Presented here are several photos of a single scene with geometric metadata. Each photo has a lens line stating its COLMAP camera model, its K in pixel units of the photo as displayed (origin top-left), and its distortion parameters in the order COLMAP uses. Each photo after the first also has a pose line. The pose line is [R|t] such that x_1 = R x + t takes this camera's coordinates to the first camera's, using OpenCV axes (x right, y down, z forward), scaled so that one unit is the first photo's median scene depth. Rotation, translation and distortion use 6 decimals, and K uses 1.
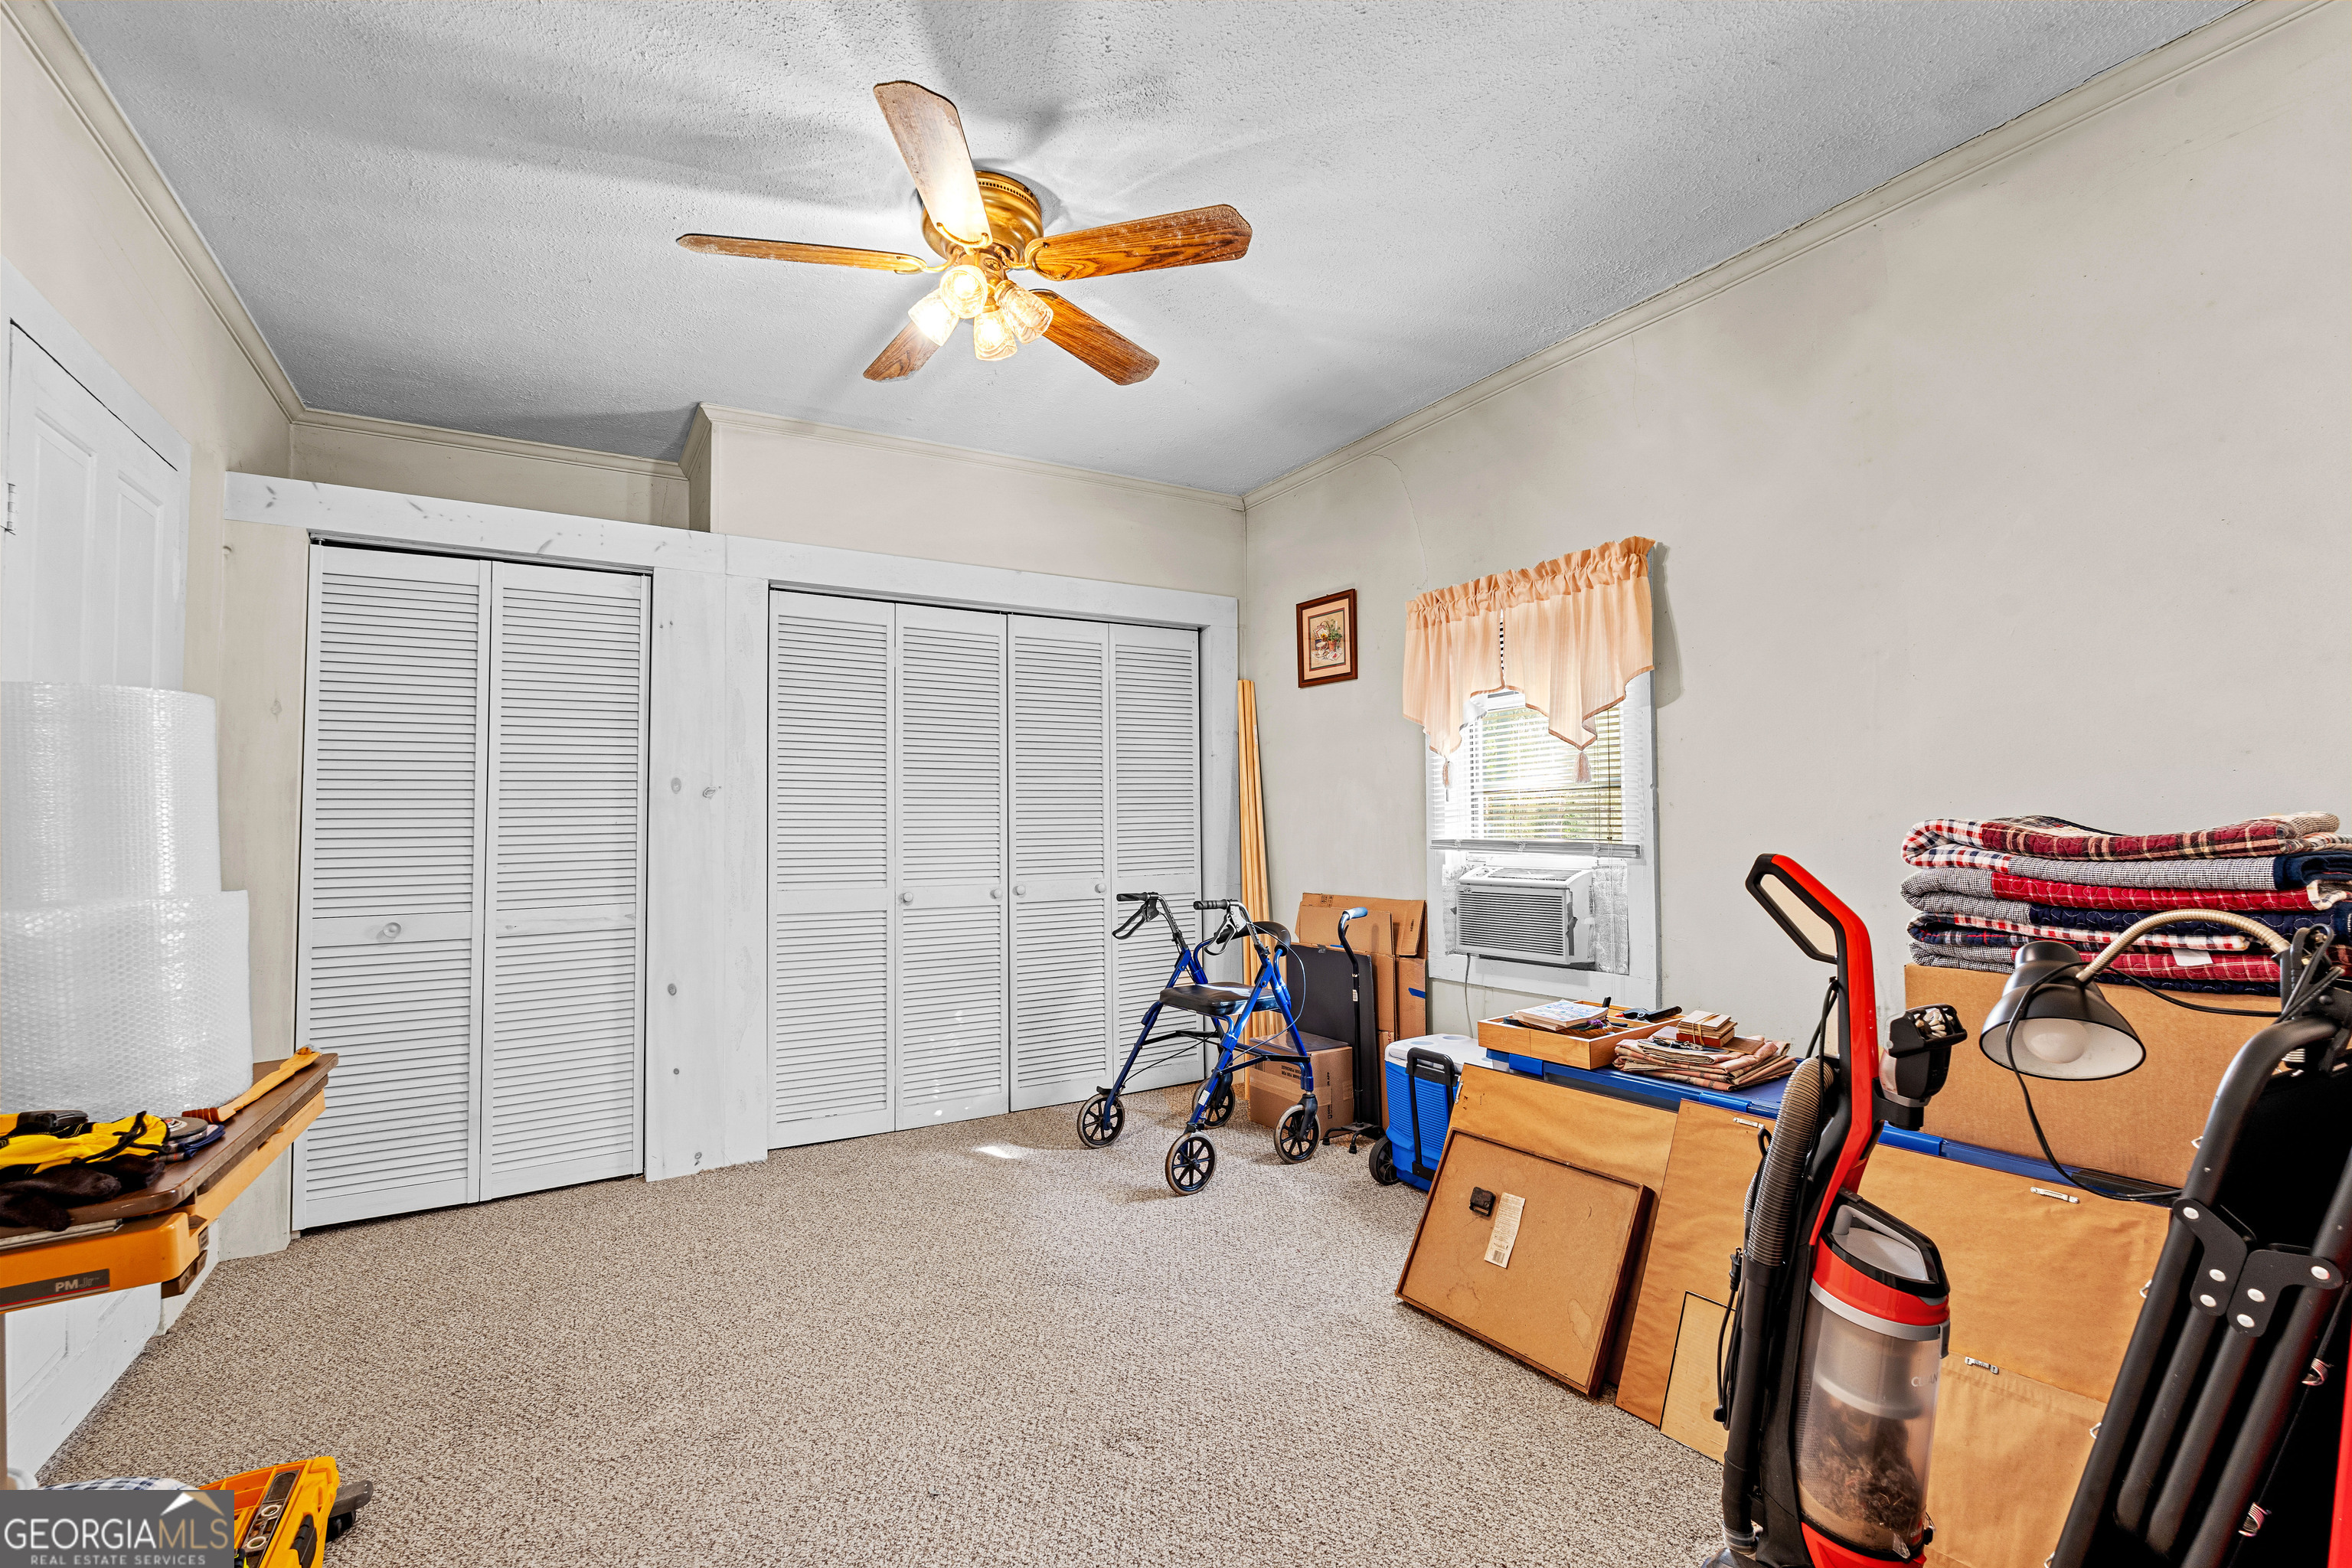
lens RADIAL K [[1021.7, 0, 1176.0], [0, 1021.7, 784.0], [0, 0, 1]] dist [-0.003708, -0.000317]
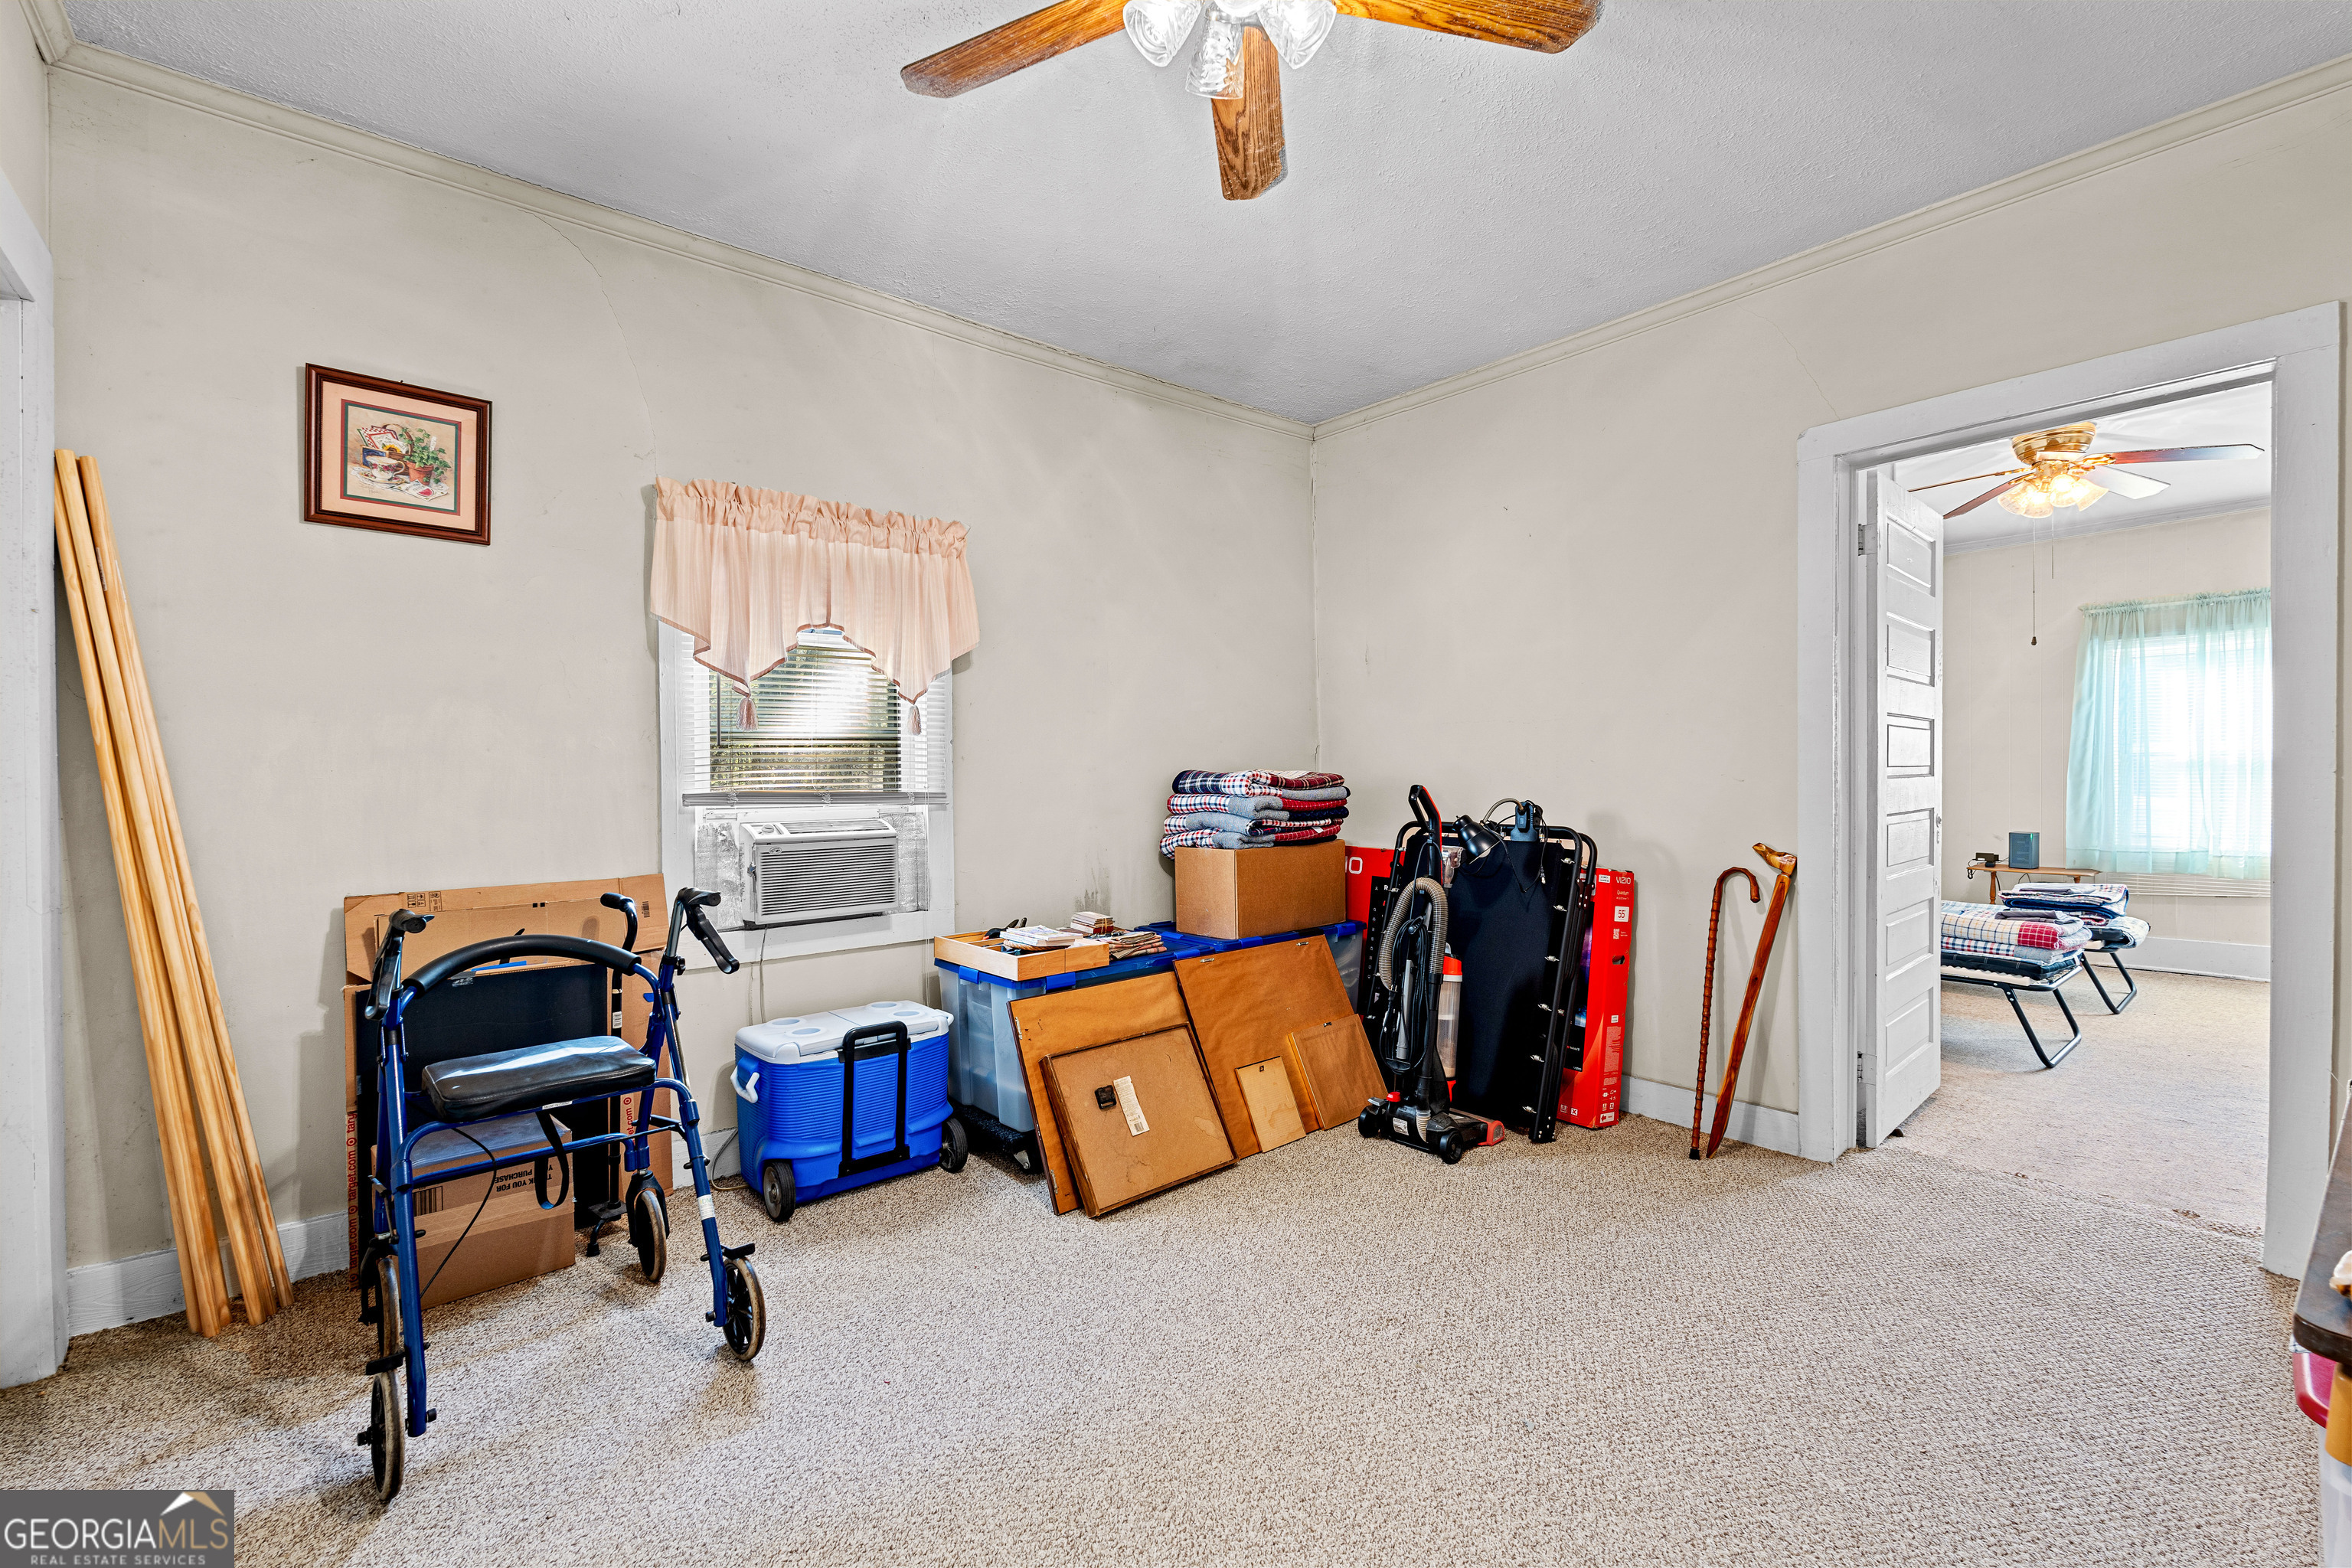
lens RADIAL K [[1021.7, 0, 1176.0], [0, 1021.7, 784.0], [0, 0, 1]] dist [-0.003708, -0.000317]
pose [[-0.158526, 0.002351, 0.987352, -0.510030], [-0.032061, 0.999458, -0.007528, 0.036075], [-0.986834, -0.032849, -0.158365, 0.664908]]
